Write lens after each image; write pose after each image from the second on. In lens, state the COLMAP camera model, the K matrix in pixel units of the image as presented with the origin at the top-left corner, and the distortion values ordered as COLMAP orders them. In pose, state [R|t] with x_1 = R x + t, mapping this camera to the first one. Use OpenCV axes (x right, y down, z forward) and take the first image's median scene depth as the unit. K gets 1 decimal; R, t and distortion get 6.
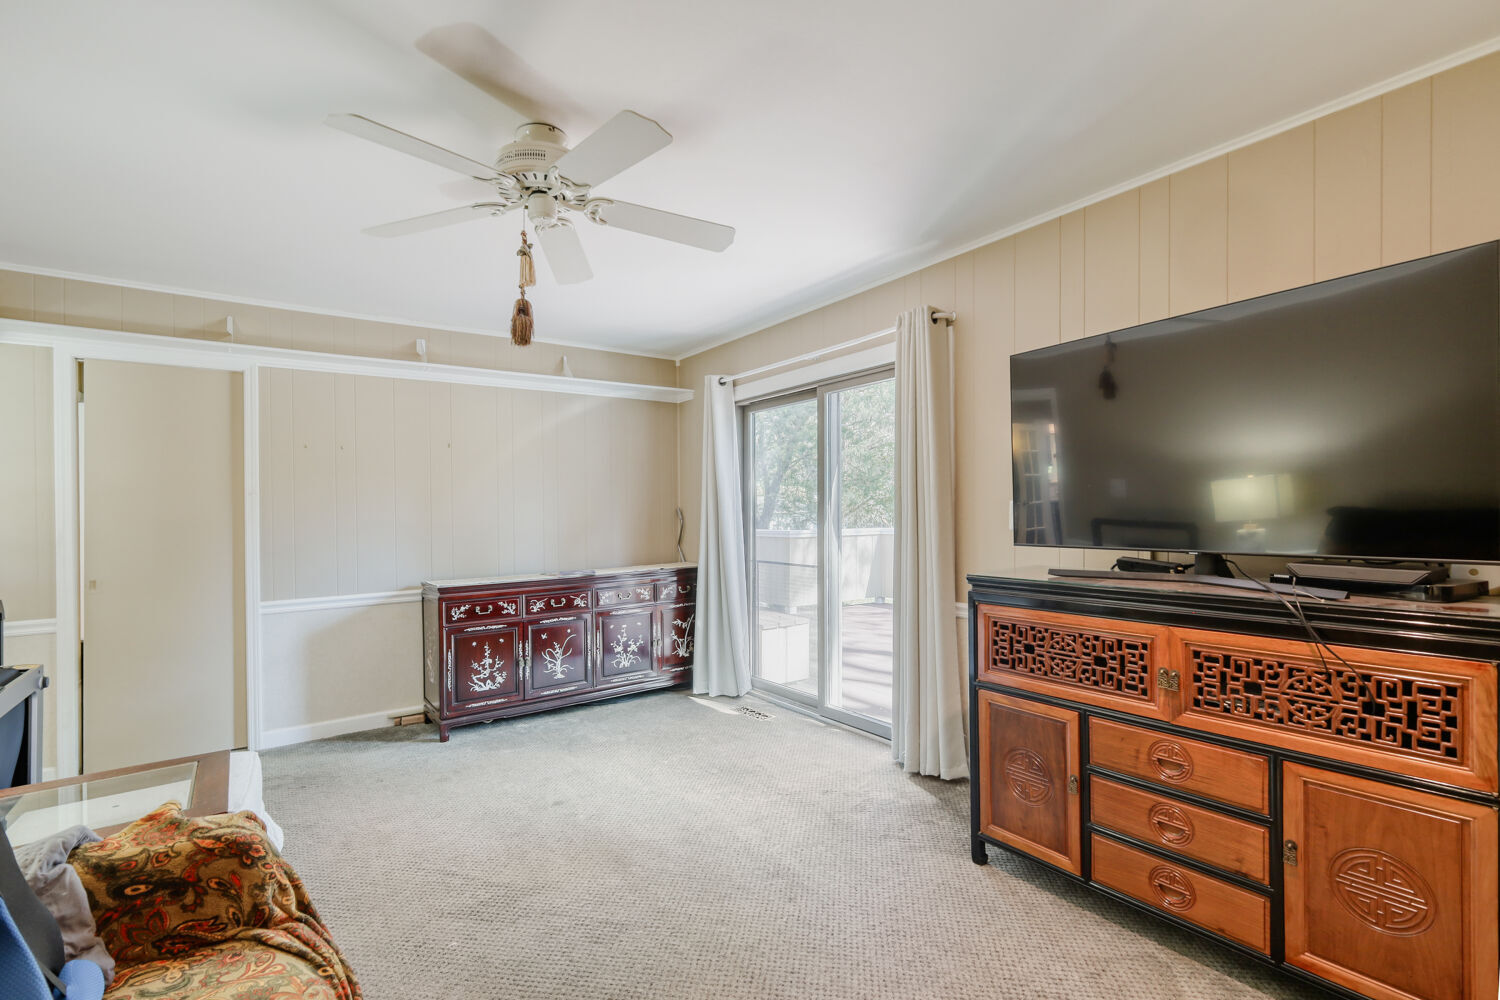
lens RADIAL K [[660.2, 0, 743.4], [0, 660.2, 505.5], [0, 0, 1]] dist [-0.001159, 0.001142]
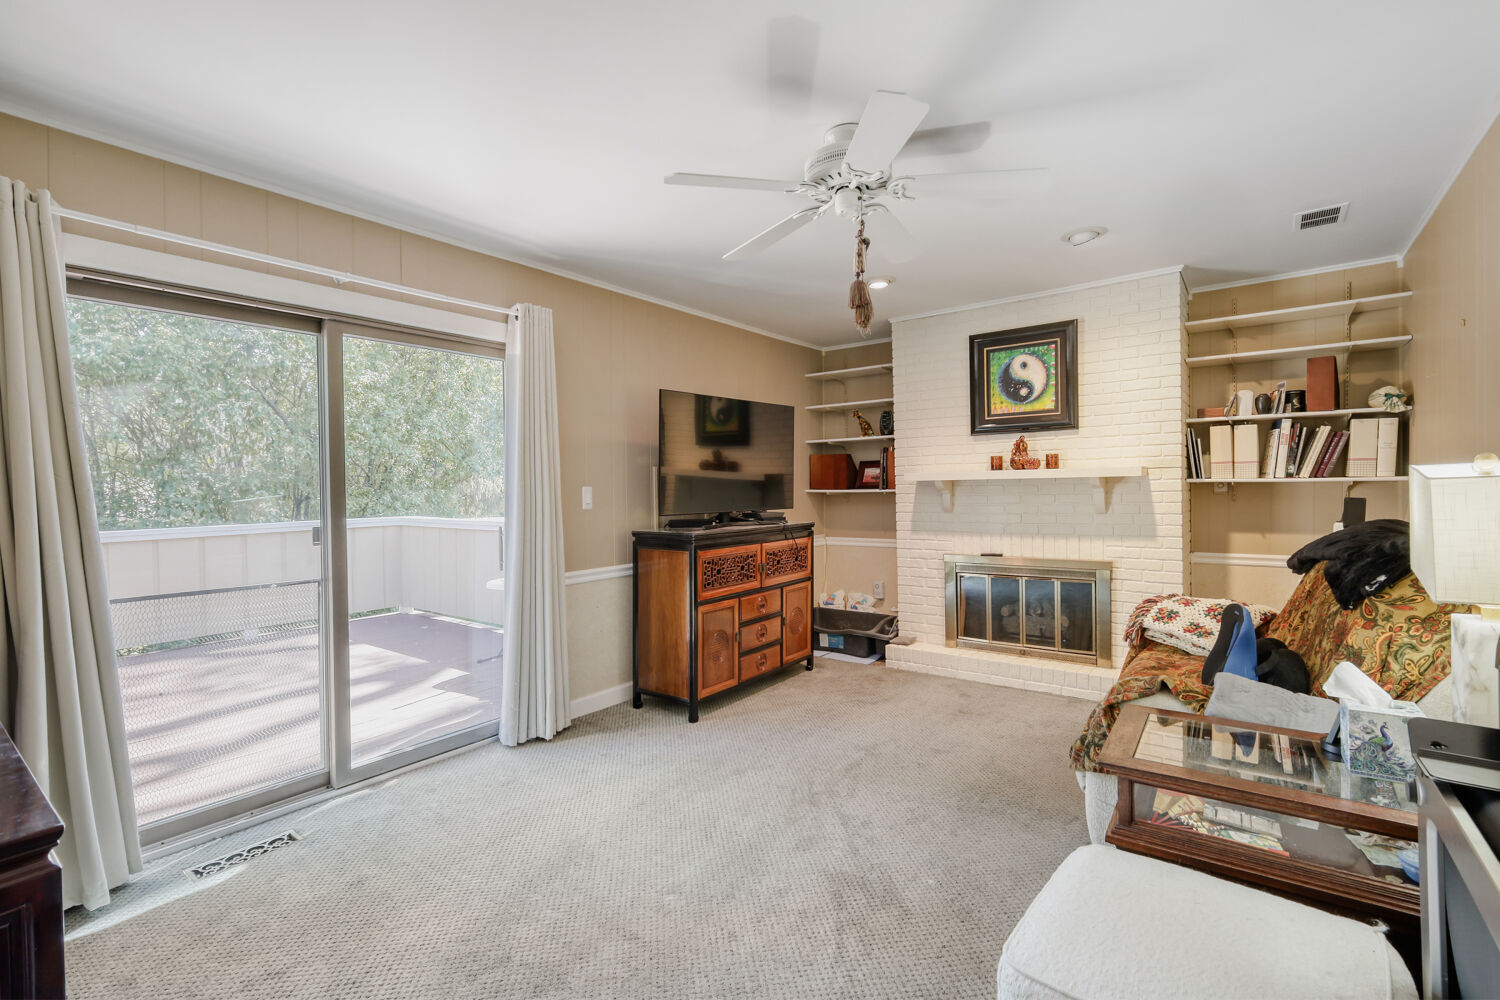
lens RADIAL K [[660.2, 0, 744.6], [0, 660.2, 496.3], [0, 0, 1]] dist [-0.001159, 0.001142]
pose [[-0.279092, 0.005836, 0.960247, -1.441126], [0.012566, 0.999918, -0.002425, 0.028756], [-0.960182, 0.011389, -0.279142, 1.646216]]
